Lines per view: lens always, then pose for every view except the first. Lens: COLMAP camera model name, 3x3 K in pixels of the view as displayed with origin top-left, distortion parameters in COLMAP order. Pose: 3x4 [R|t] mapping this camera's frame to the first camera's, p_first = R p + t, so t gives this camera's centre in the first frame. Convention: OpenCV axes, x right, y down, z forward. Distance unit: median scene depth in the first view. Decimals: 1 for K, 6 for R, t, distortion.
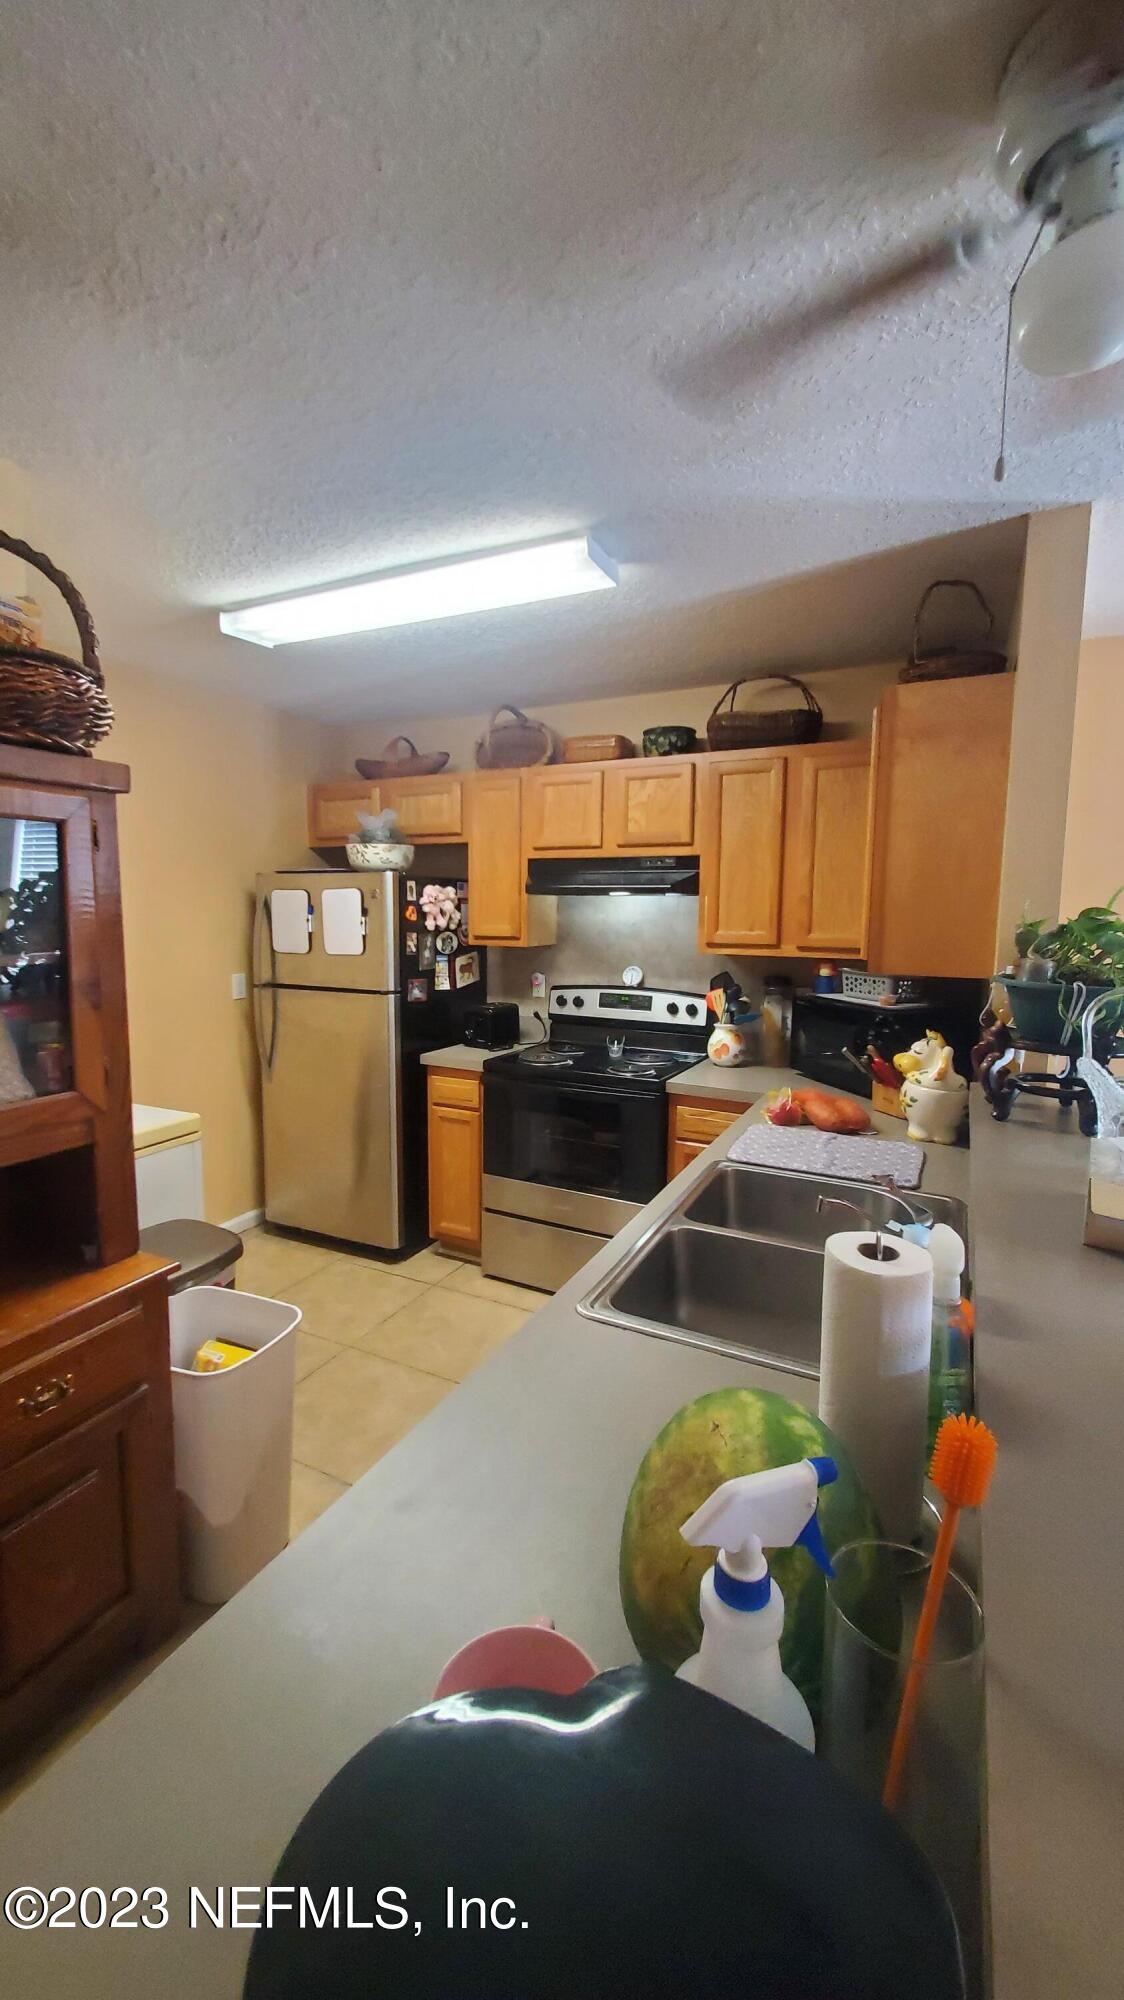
lens RADIAL K [[783.0, 0, 562.3], [0, 783.0, 988.4], [0, 0, 1]] dist [0.000832, 0.000027]
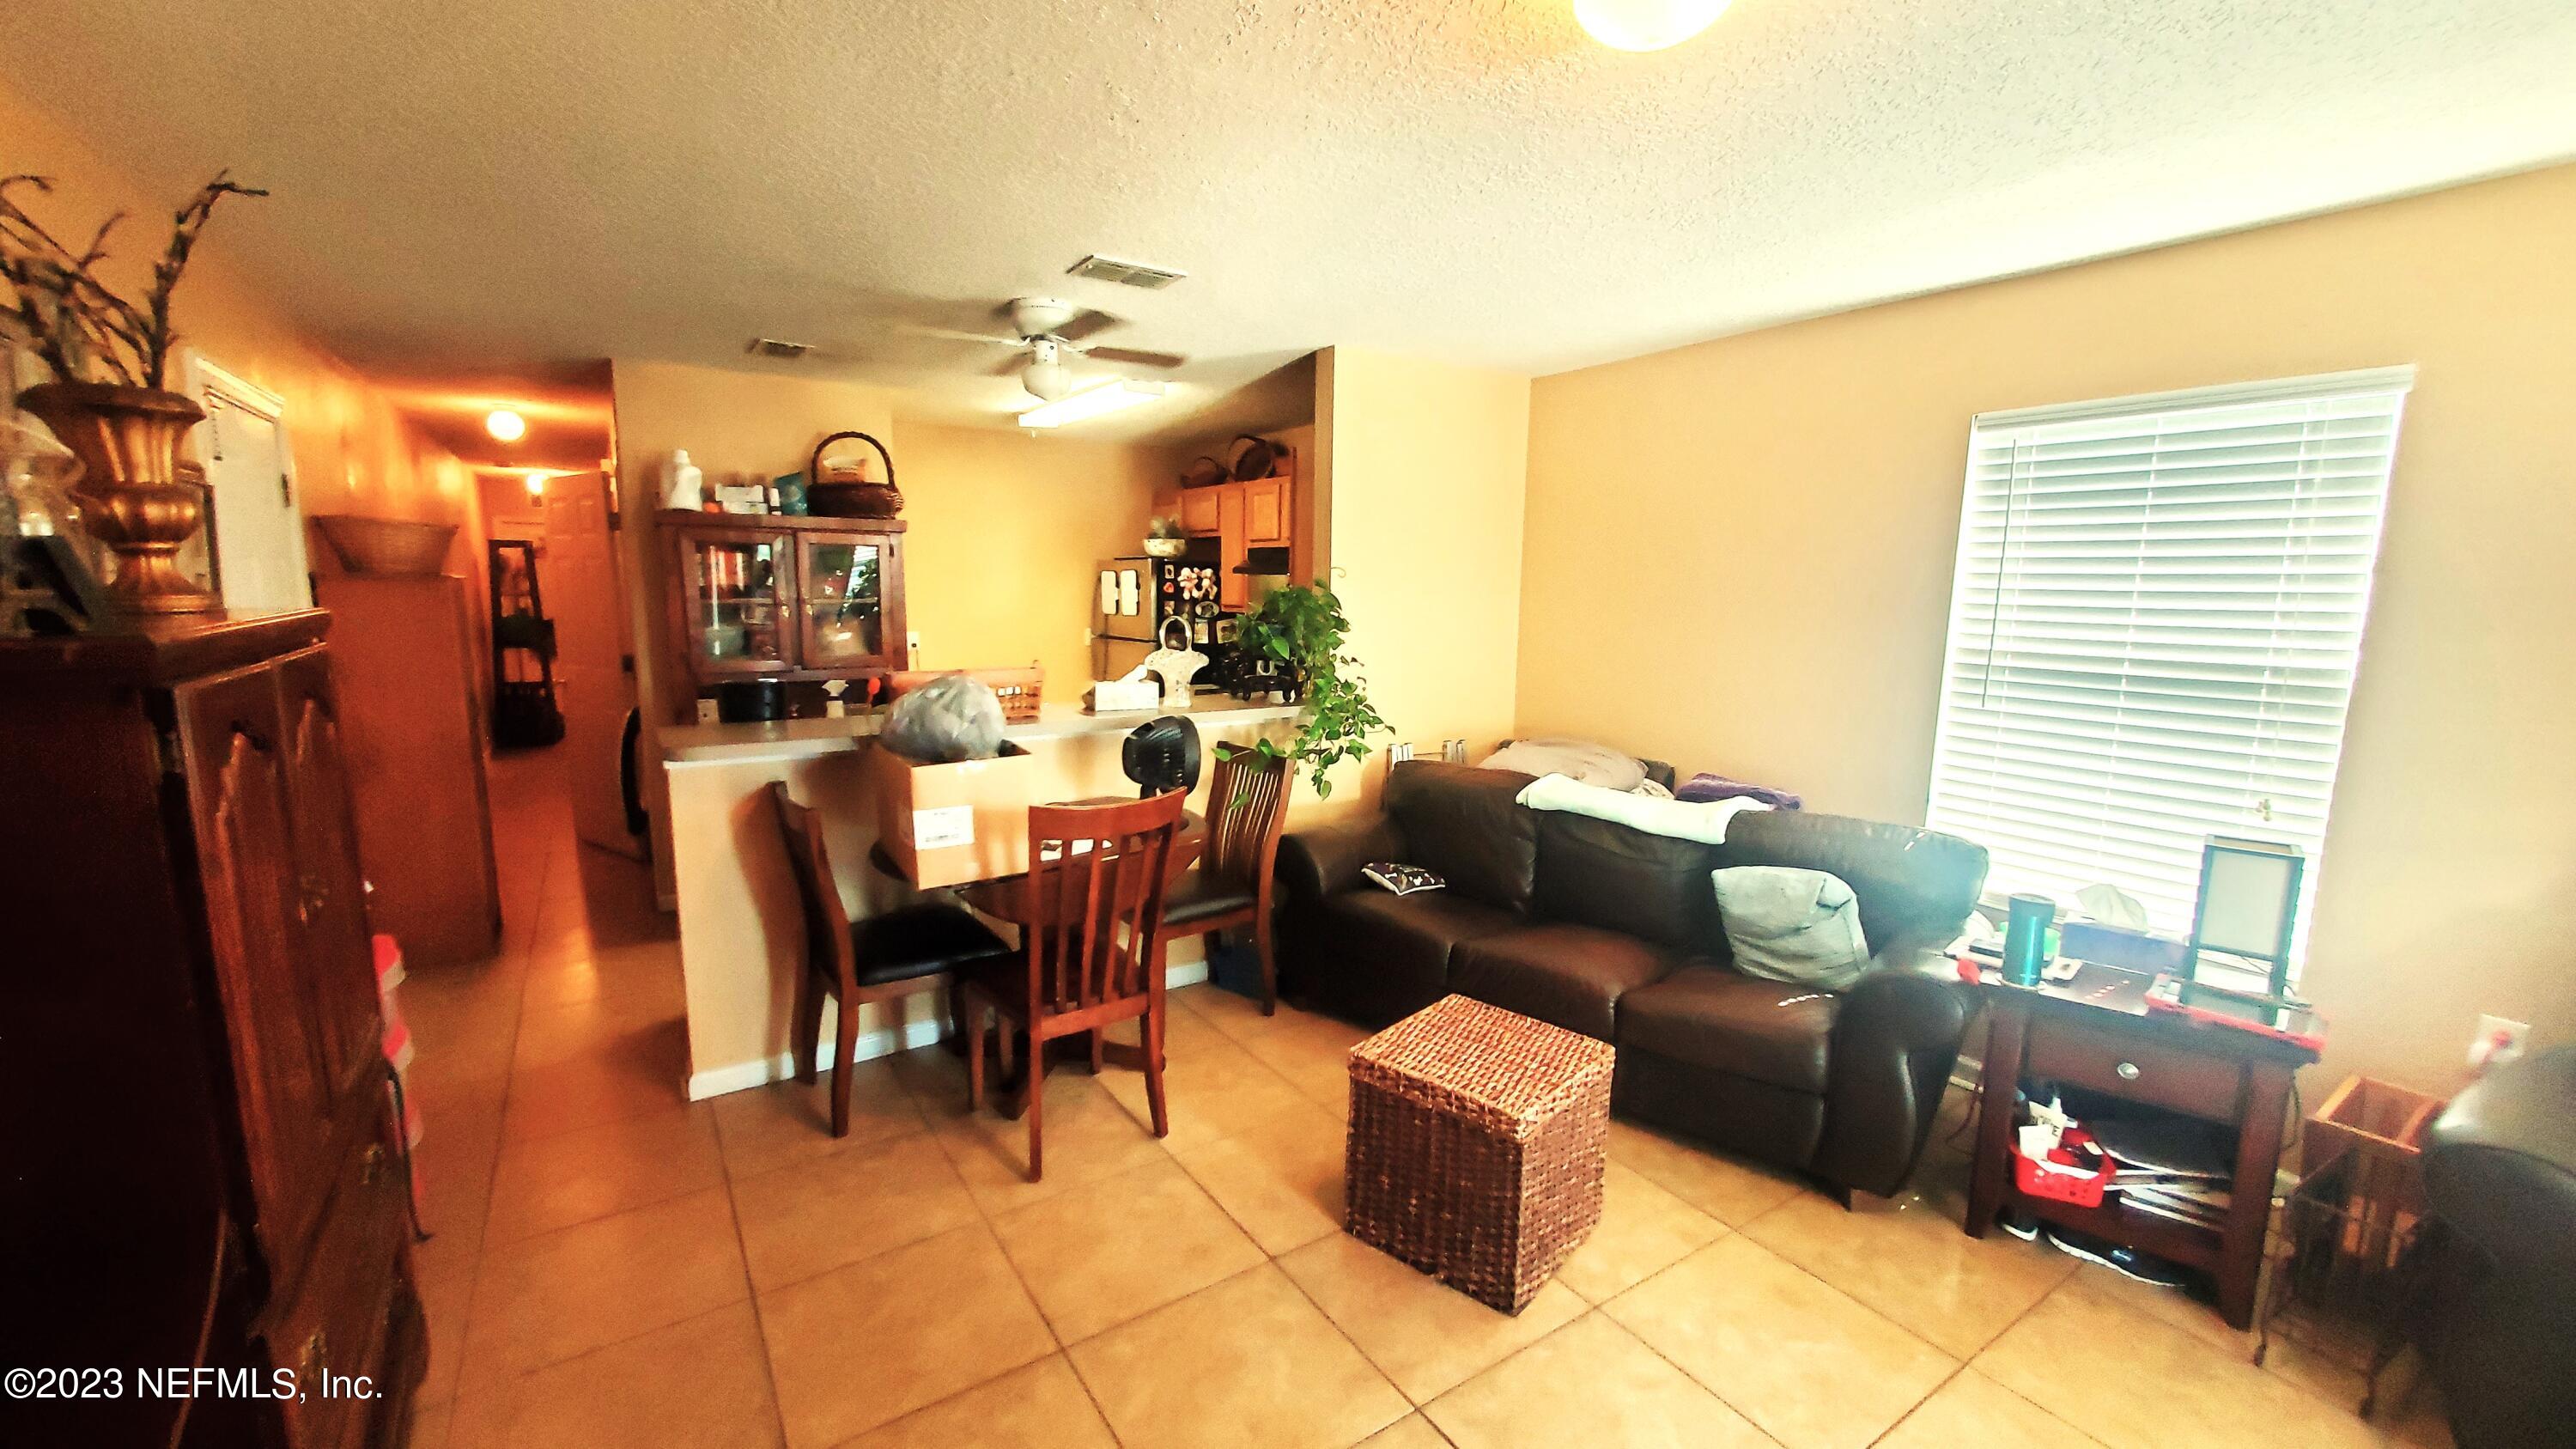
lens RADIAL K [[1008.6, 0, 1277.6], [0, 1008.6, 733.3], [0, 0, 1]] dist [0.000832, 0.000027]
pose [[0.877520, 0.072467, -0.474033, 0.864279], [-0.056021, 0.997239, 0.048748, 0.068873], [0.476257, -0.016222, 0.879157, -0.534669]]
